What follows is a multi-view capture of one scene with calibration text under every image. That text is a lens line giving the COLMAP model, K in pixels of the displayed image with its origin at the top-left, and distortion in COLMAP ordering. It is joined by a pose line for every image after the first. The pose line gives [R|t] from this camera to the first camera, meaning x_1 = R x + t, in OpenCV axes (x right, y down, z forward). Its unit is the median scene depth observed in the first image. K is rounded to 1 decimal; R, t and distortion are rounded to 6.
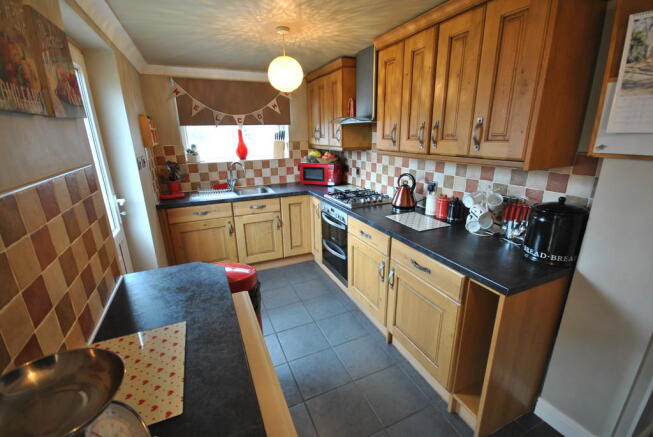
lens RADIAL K [[289.9, 0, 327.3], [0, 289.9, 219.2], [0, 0, 1]] dist [-0.000169, -0.000539]
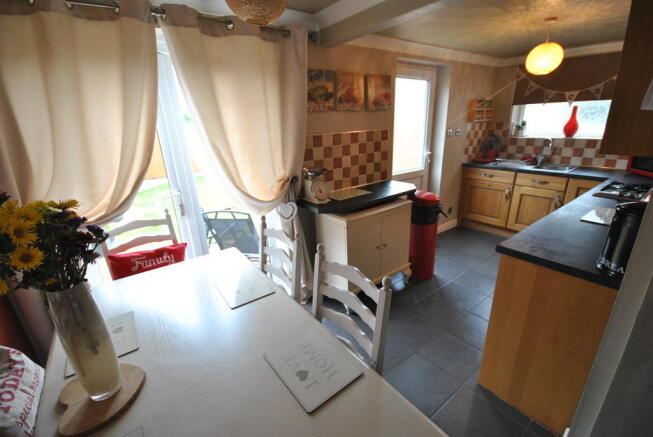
lens RADIAL K [[289.9, 0, 325.1], [0, 289.9, 221.7], [0, 0, 1]] dist [-0.000169, -0.000539]
pose [[0.240701, 0.332181, -0.911986, 0.565236], [-0.251422, 0.928879, 0.271976, 0.002693], [0.937470, 0.163828, 0.307100, -0.040710]]
